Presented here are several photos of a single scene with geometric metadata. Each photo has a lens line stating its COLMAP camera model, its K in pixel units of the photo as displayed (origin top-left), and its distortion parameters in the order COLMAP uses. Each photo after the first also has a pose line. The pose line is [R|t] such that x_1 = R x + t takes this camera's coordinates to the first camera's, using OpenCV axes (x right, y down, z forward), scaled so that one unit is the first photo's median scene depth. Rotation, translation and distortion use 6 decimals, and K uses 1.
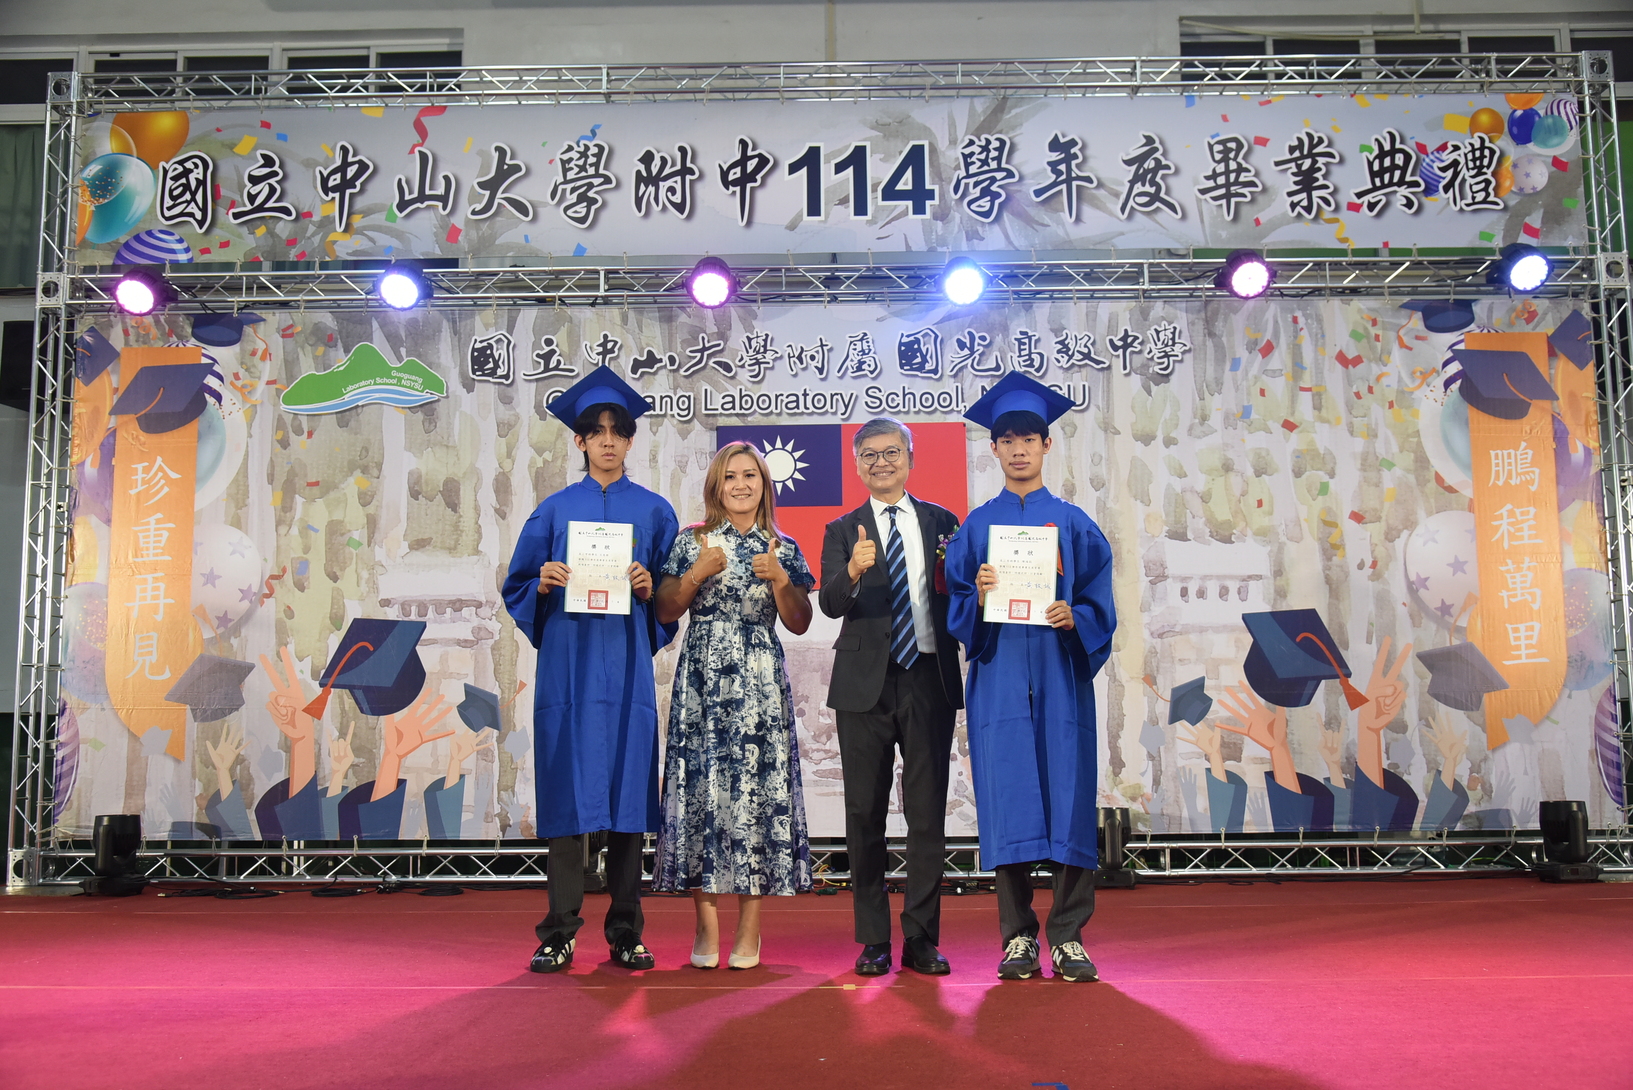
lens RADIAL K [[1419.8, 0, 820.3], [0, 1419.8, 556.3], [0, 0, 1]] dist [-0.046648, 0.025284]
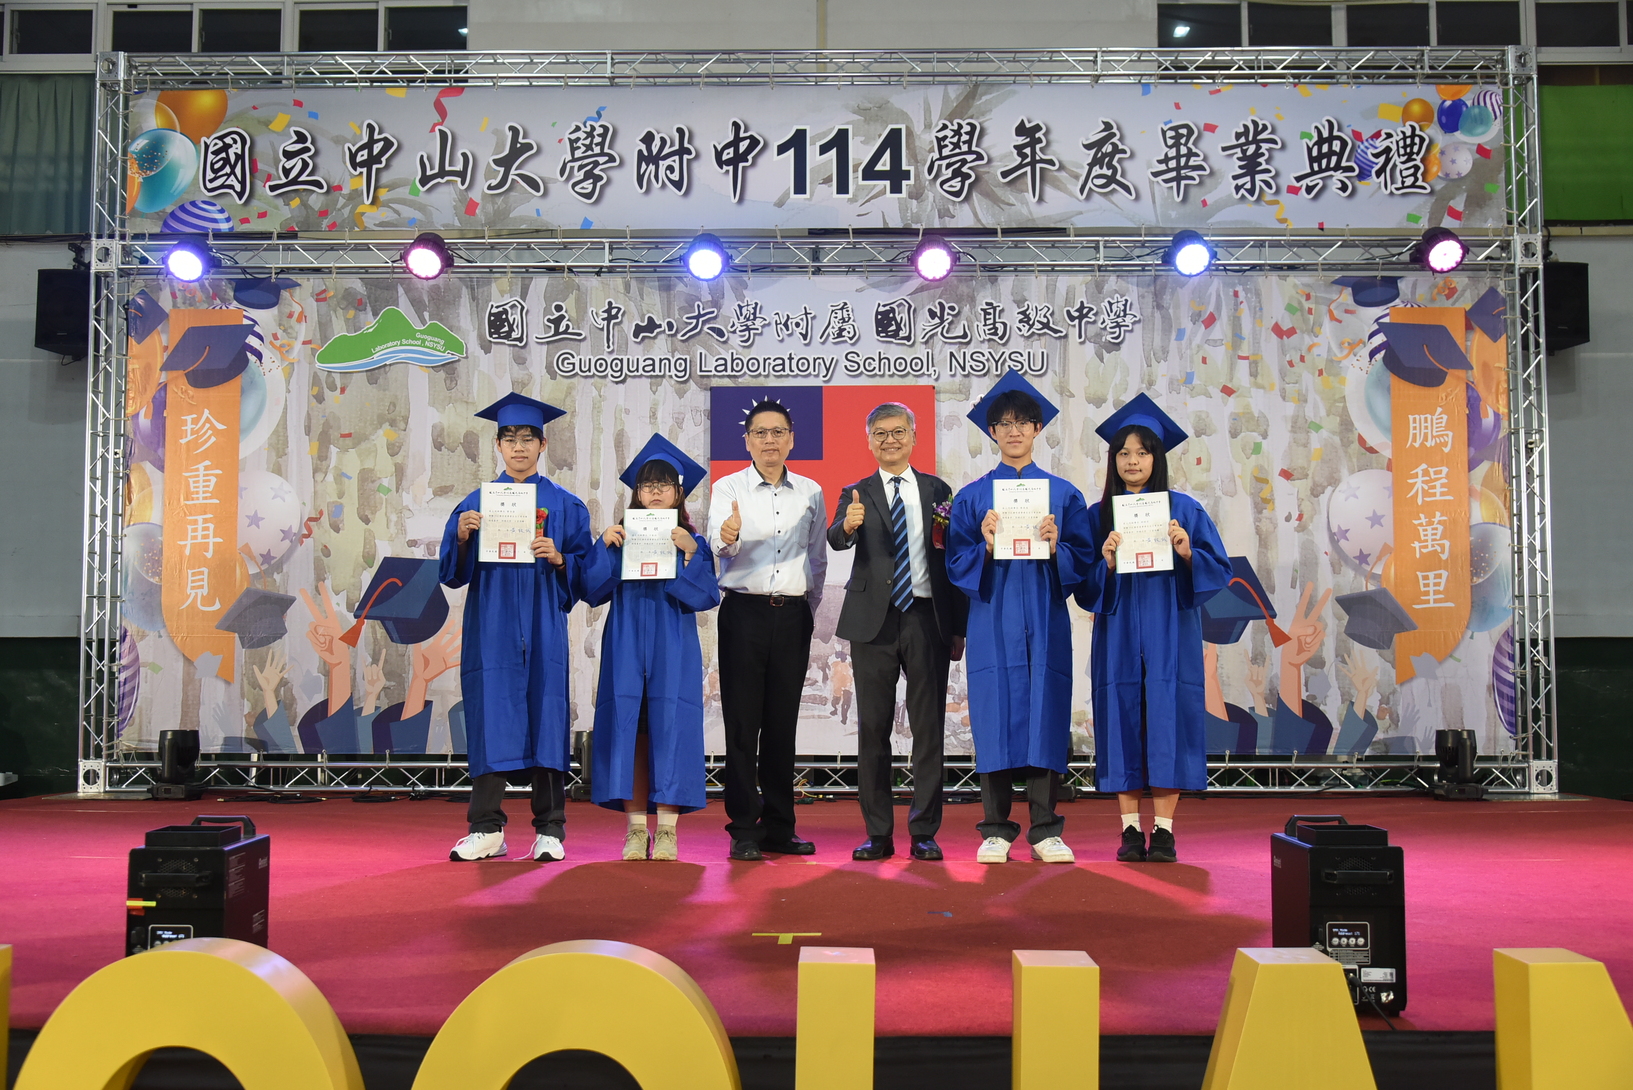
lens RADIAL K [[1529.0, 0, 816.5], [0, 1529.0, 545.0], [0, 0, 1]] dist [-0.042354, 0.014584]
pose [[0.999958, 0.009188, -0.000502, 0.011383], [-0.009150, 0.998635, 0.051416, -0.029683], [0.000973, -0.051409, 0.998677, -0.195316]]
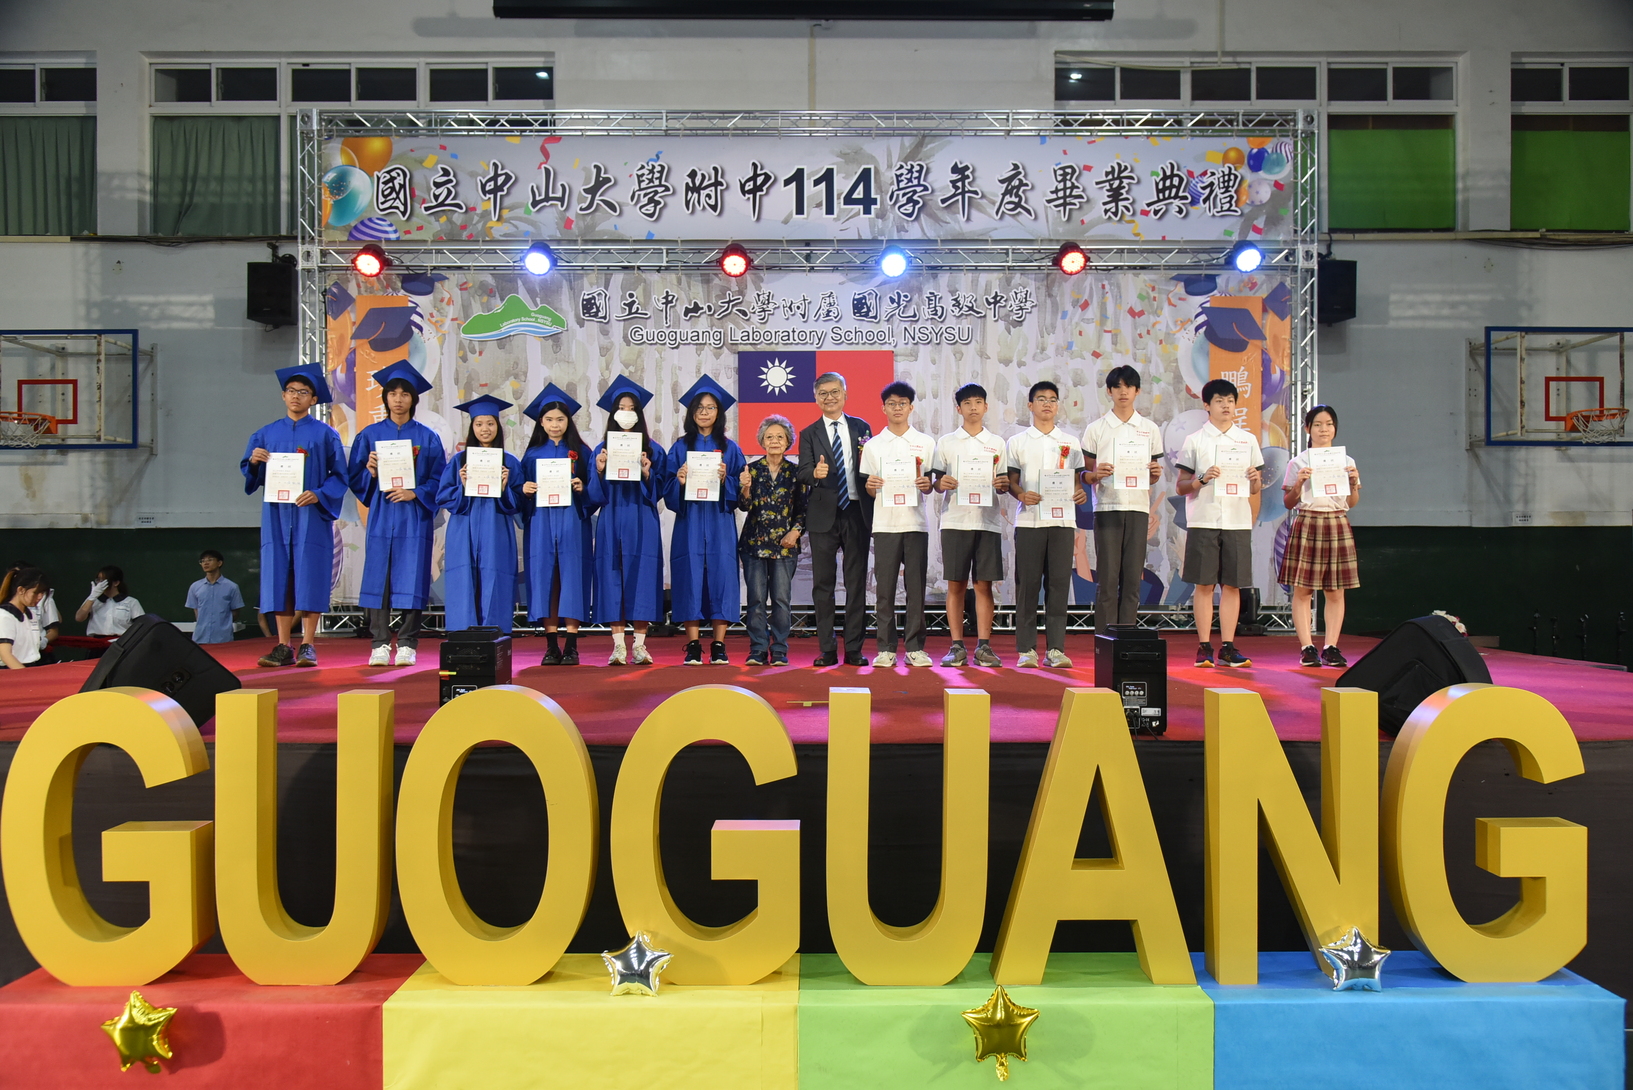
lens RADIAL K [[1165.4, 0, 816.5], [0, 1165.4, 545.0], [0, 0, 1]] dist [-0.025022, 0.007287]
pose [[0.999833, 0.007853, 0.016520, -0.004478], [-0.009867, 0.992028, 0.125627, -0.040118], [-0.015401, -0.125769, 0.991940, -0.321691]]
